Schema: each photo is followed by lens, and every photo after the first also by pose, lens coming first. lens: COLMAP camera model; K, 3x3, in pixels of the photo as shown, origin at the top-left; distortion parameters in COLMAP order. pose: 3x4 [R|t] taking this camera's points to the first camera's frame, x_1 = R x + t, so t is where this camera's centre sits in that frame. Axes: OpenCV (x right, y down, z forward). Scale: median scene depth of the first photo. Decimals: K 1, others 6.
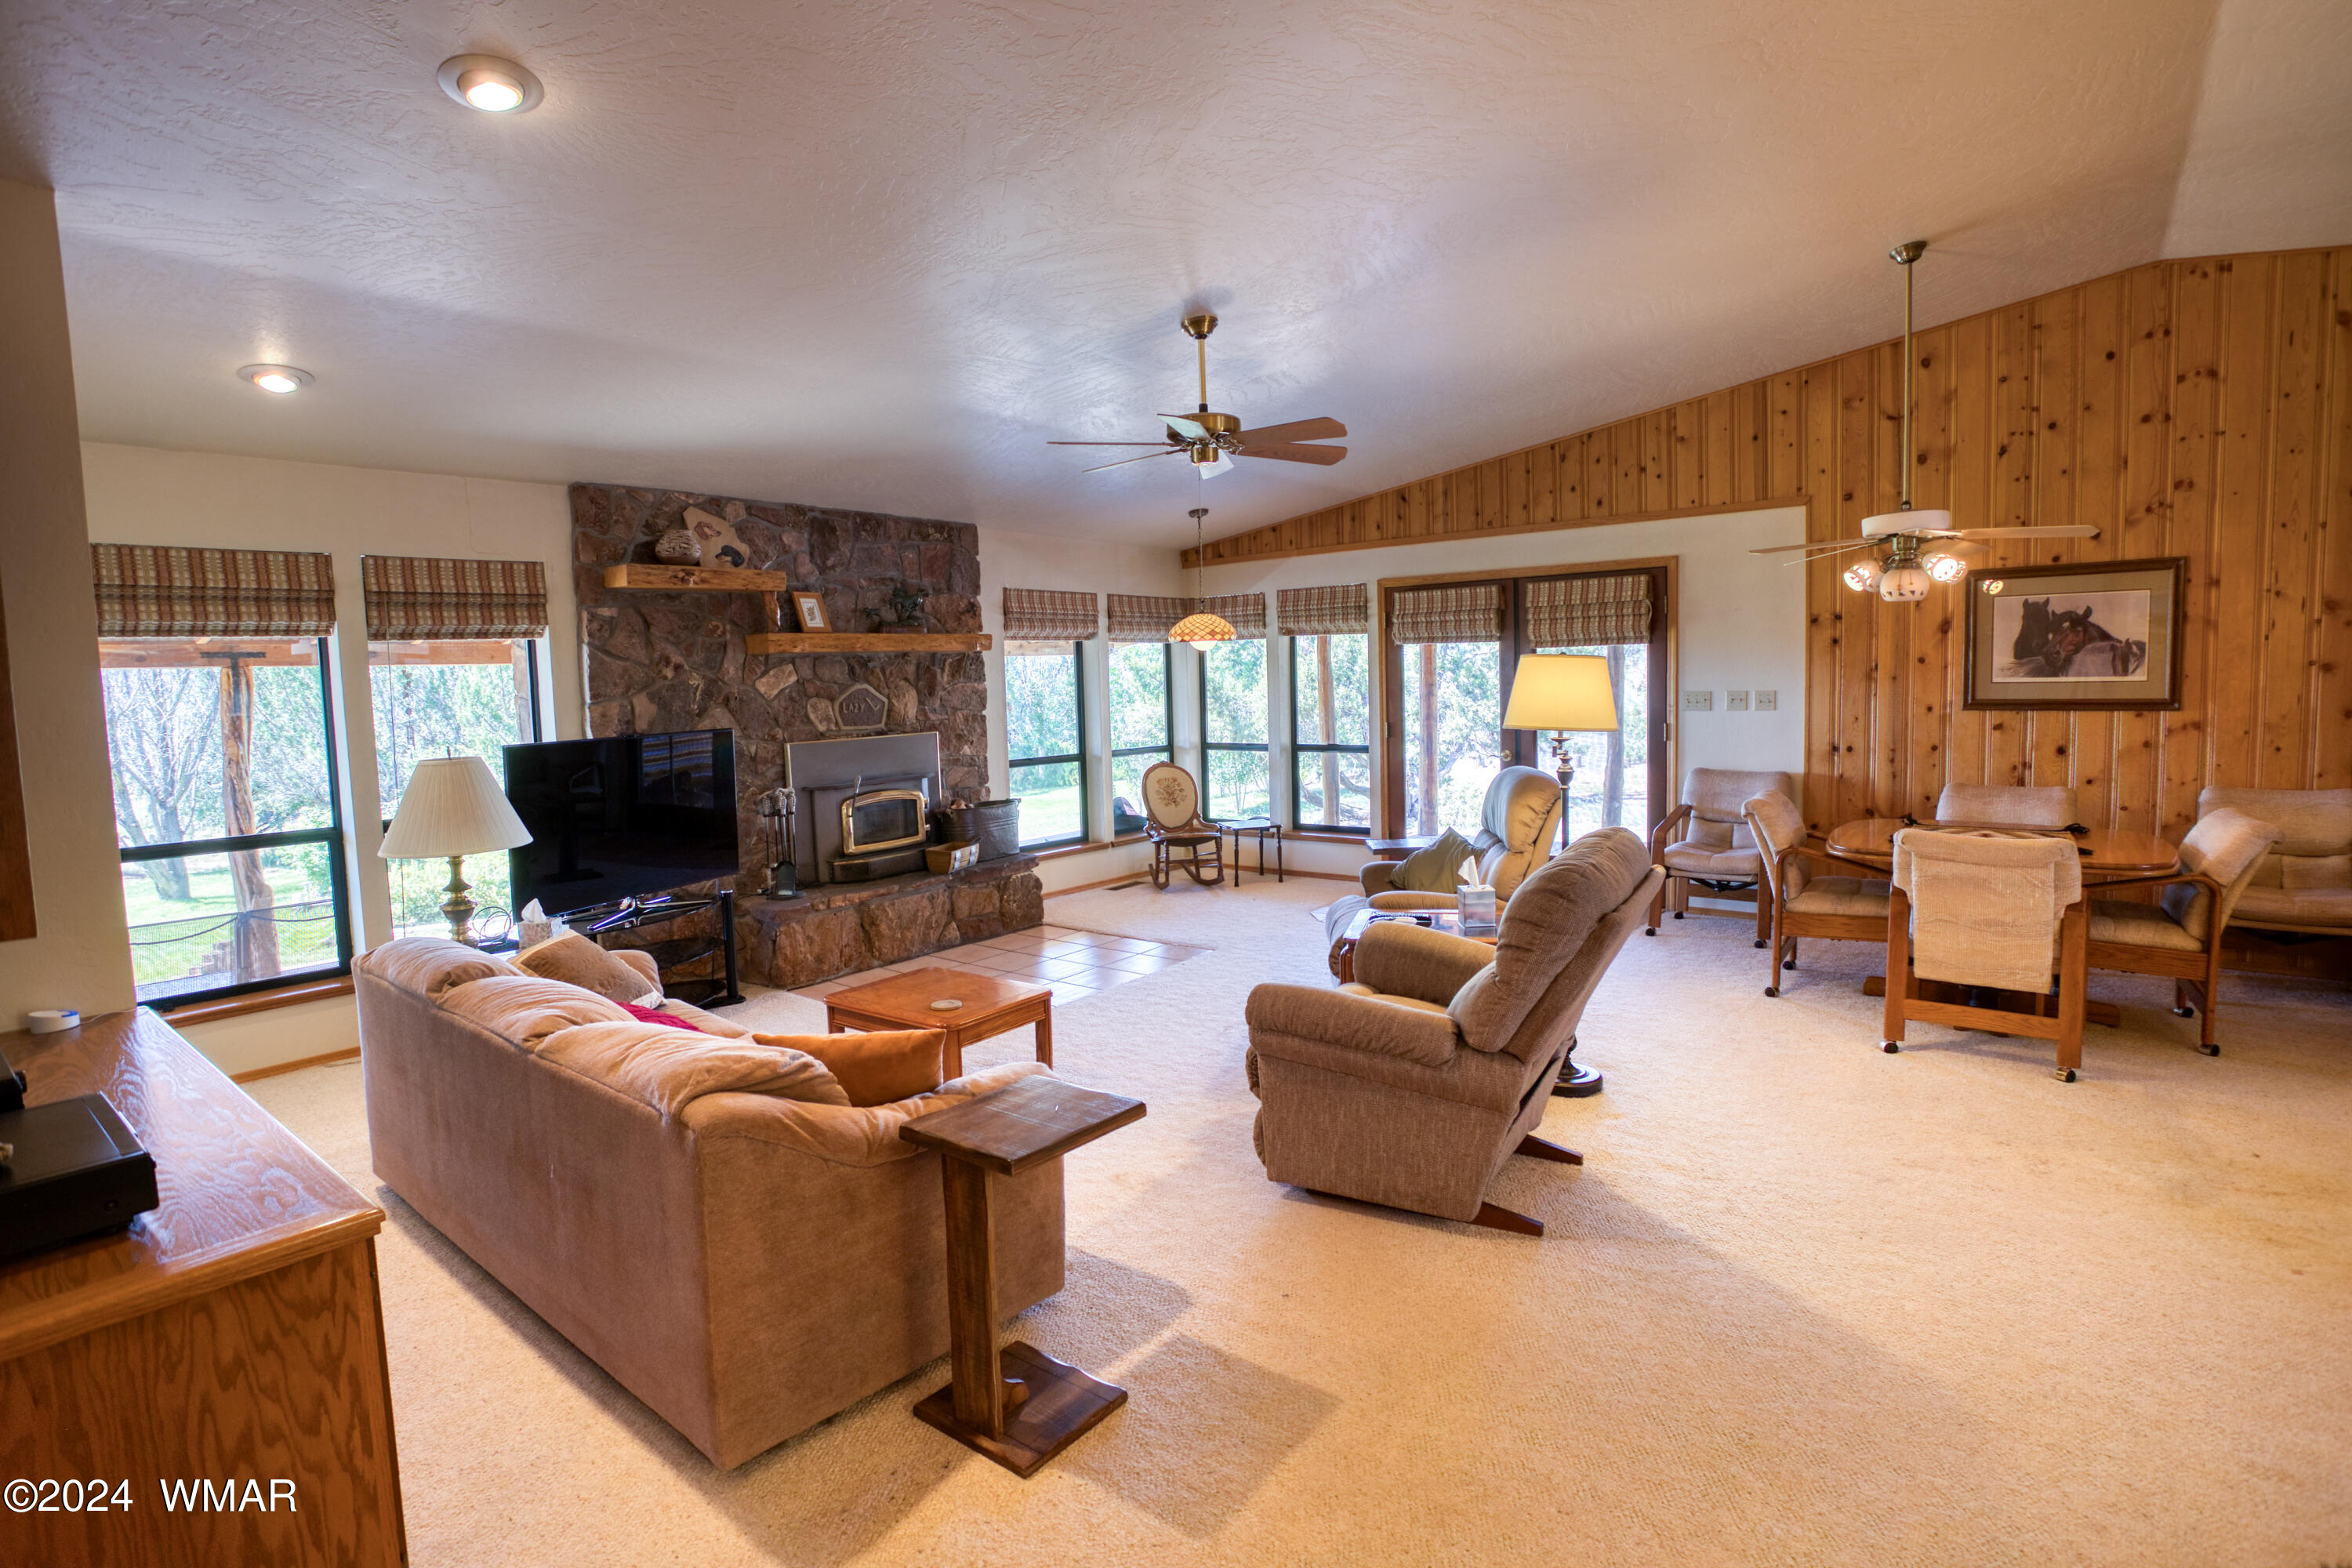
lens RADIAL K [[1150.8, 0, 1134.4], [0, 1150.8, 762.9], [0, 0, 1]] dist [-0.071536, 0.023168]
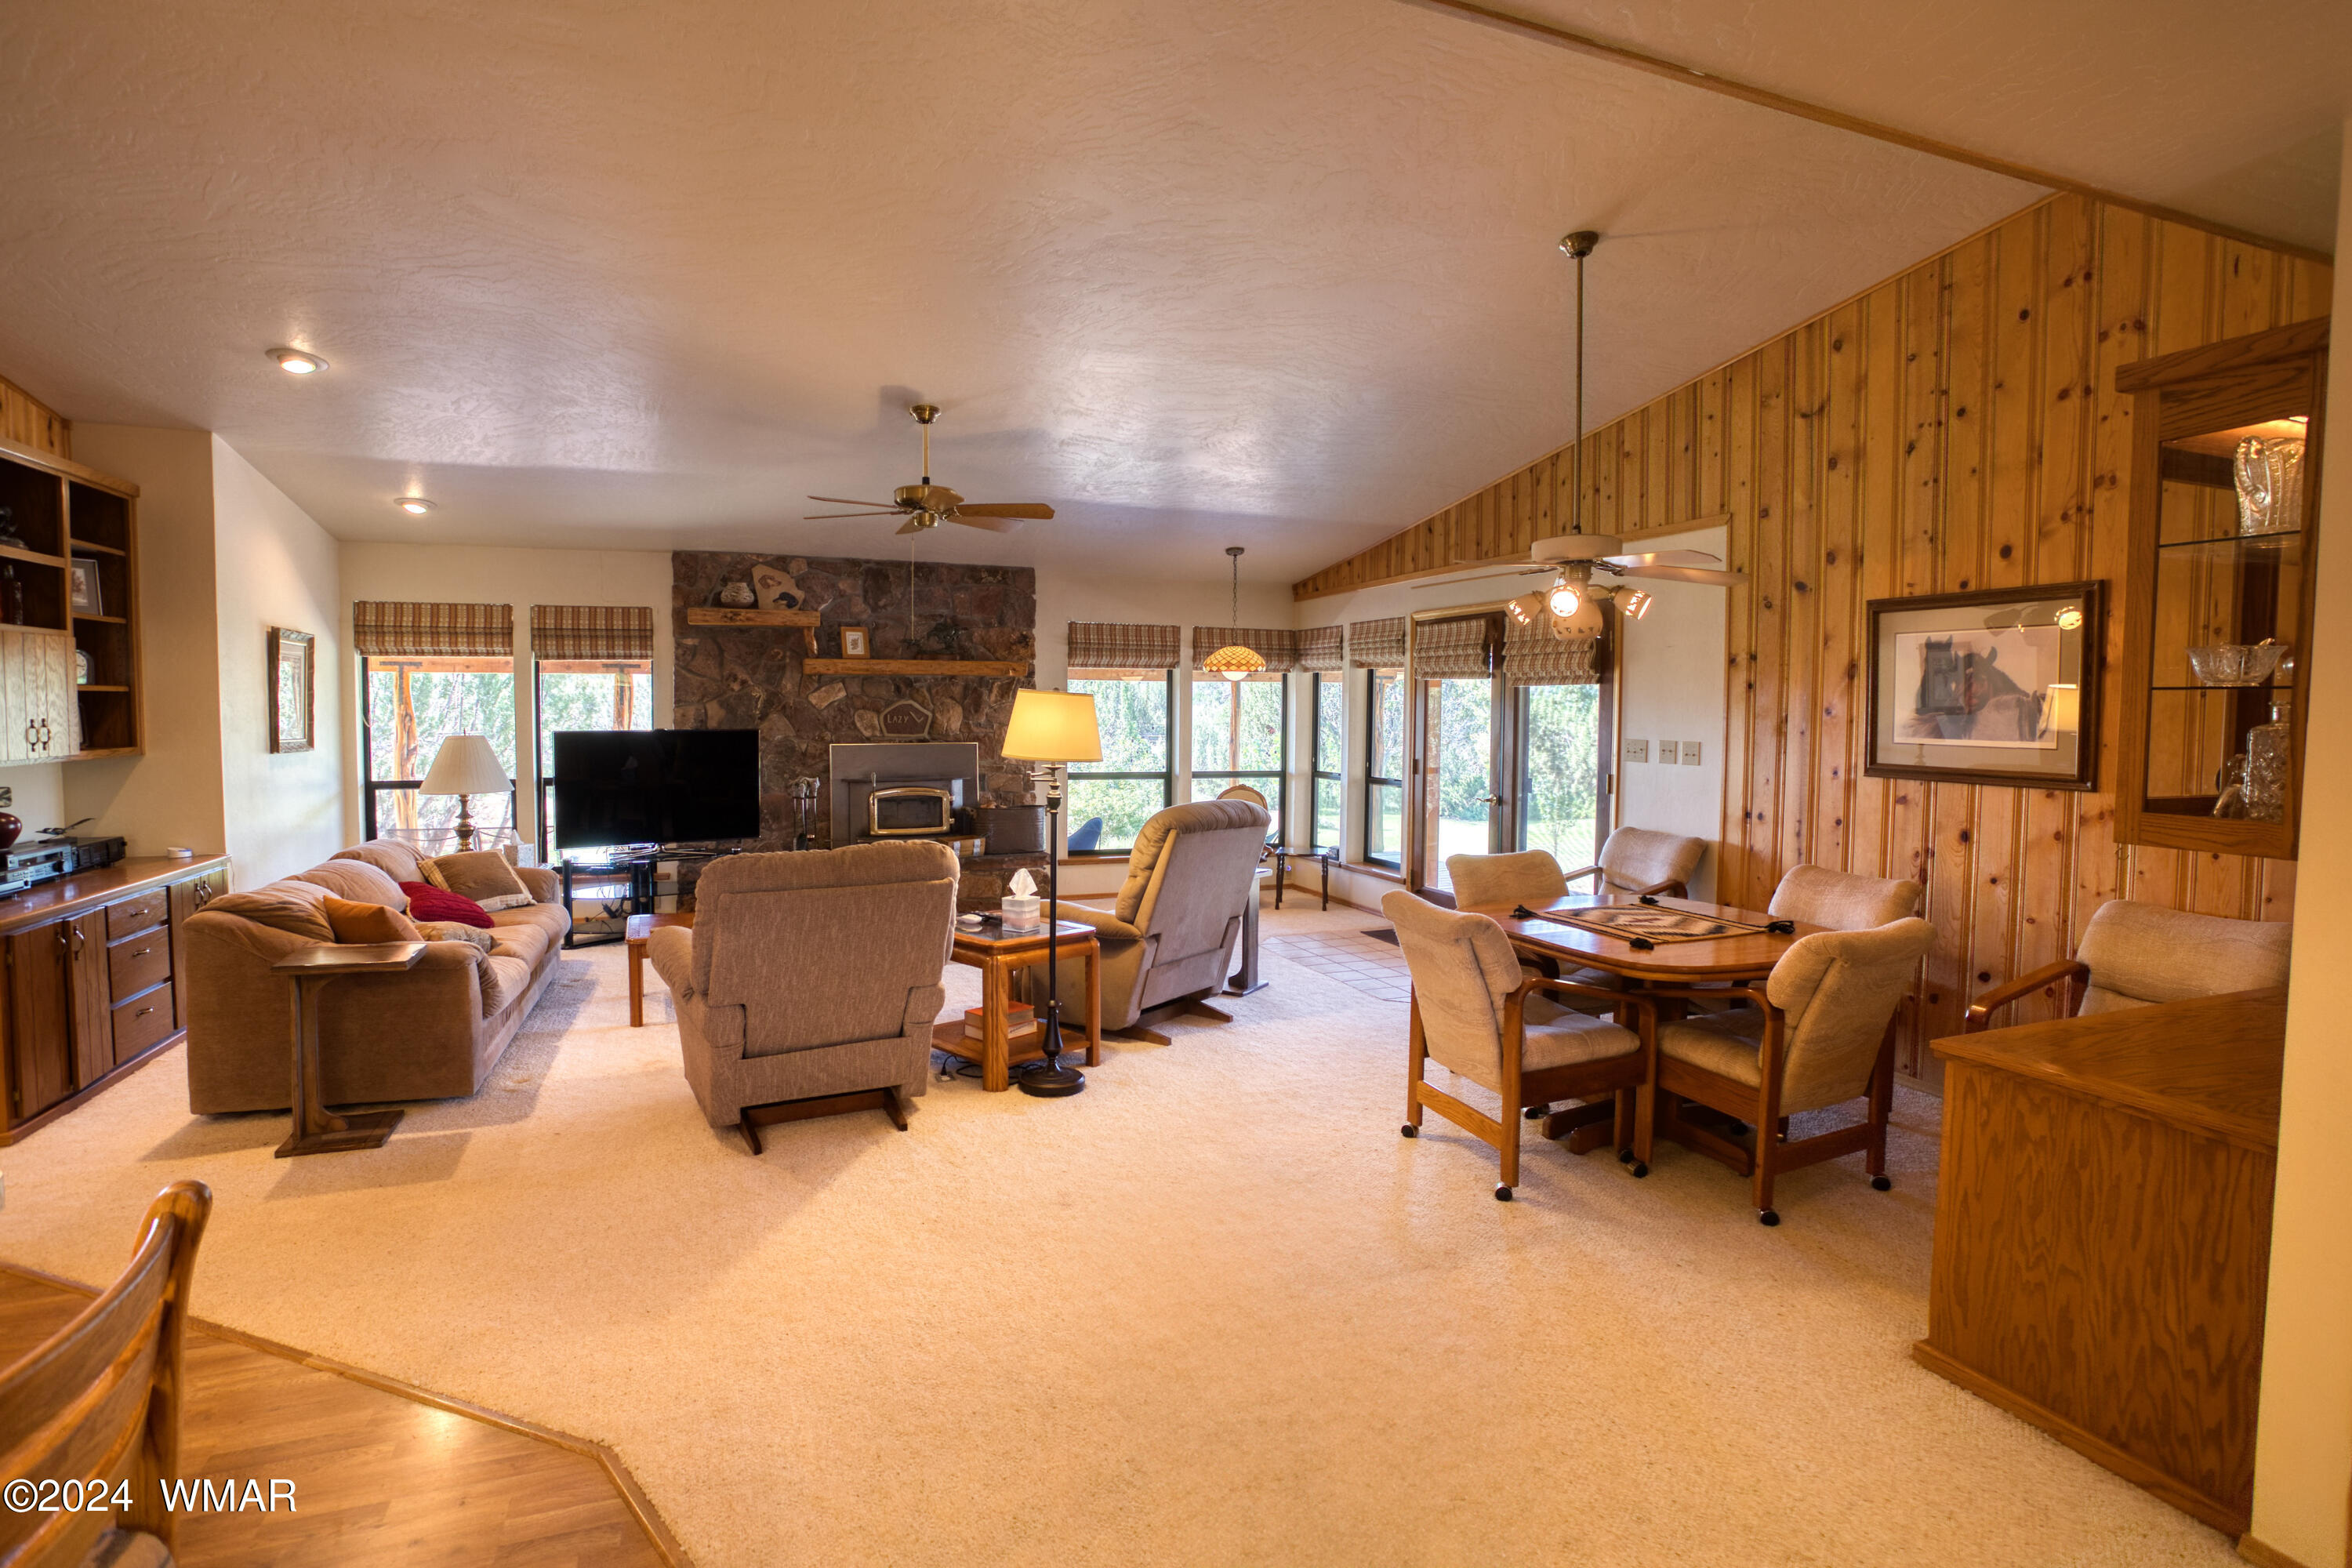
lens RADIAL K [[1150.8, 0, 1169.3], [0, 1150.8, 763.6], [0, 0, 1]] dist [-0.071536, 0.023168]
pose [[0.871669, 0.060010, -0.486407, 0.682087], [-0.068978, 0.997618, -0.000533, -0.021218], [0.485216, 0.034016, 0.873732, 0.059550]]
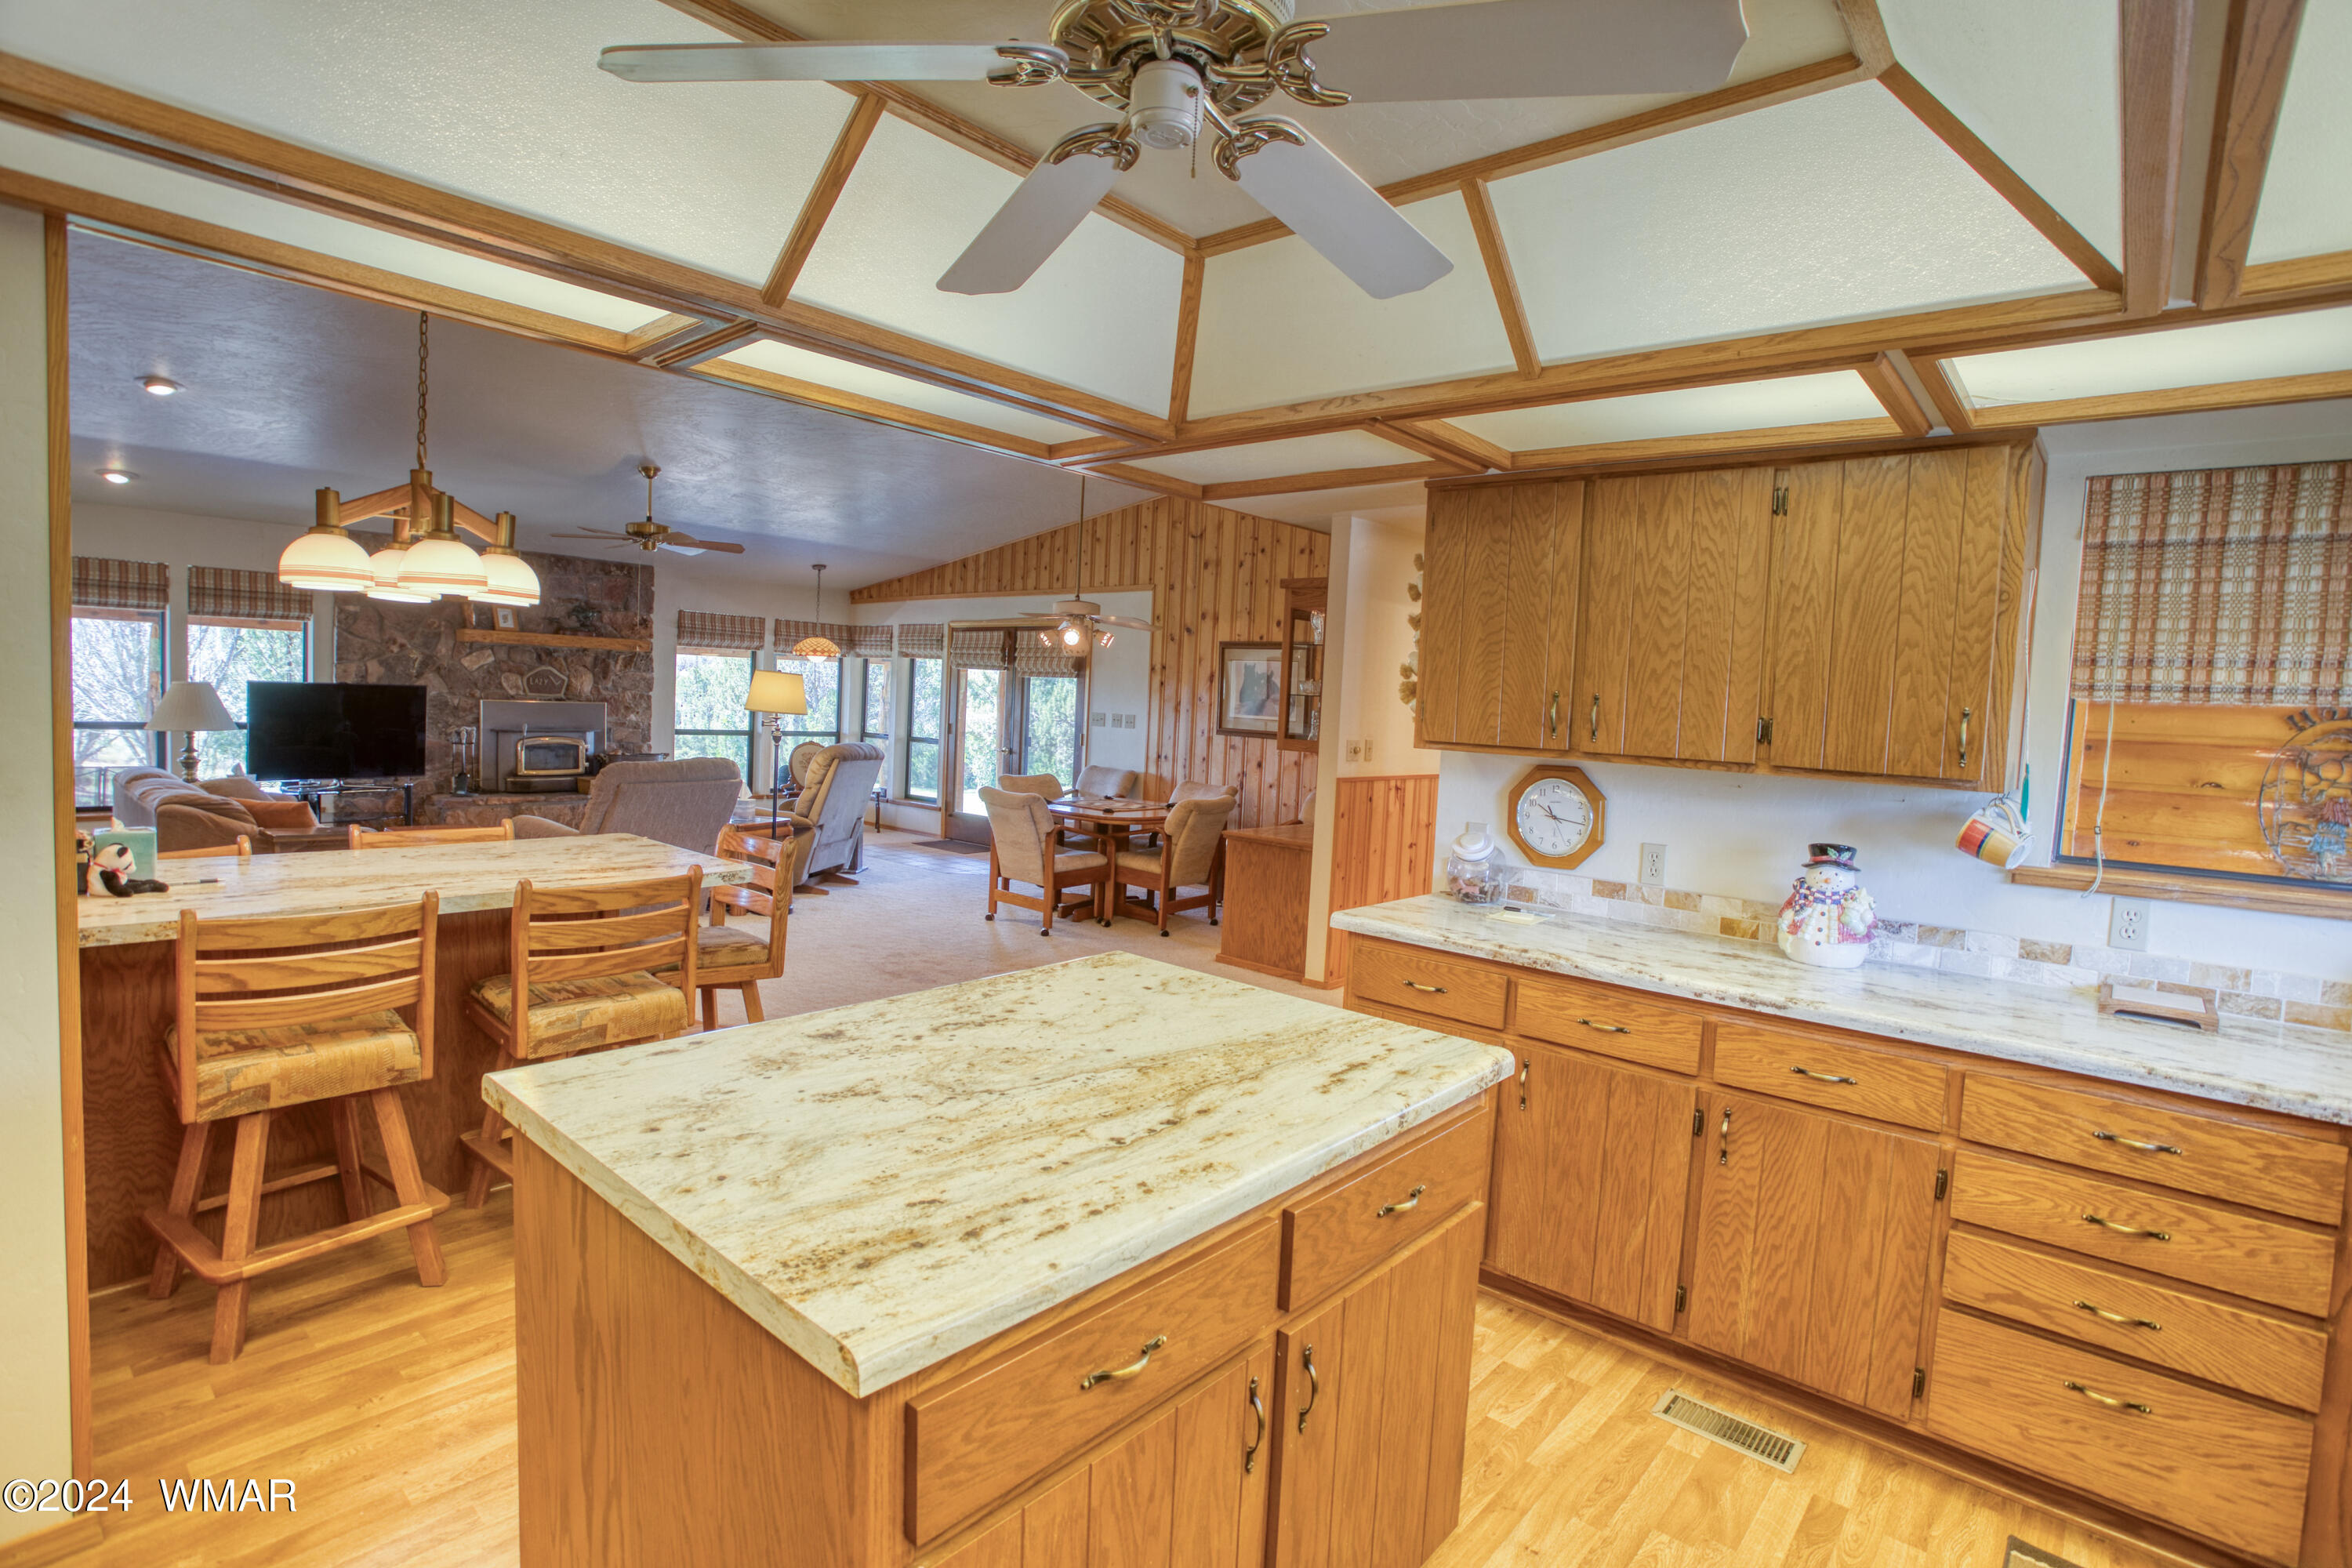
lens RADIAL K [[1150.8, 0, 1182.6], [0, 1150.8, 773.5], [0, 0, 1]] dist [-0.071536, 0.023168]
pose [[0.996655, 0.079124, -0.020456, 0.714989], [-0.079350, 0.996791, -0.010512, 0.024048], [0.019559, 0.012100, 0.999735, -0.530891]]
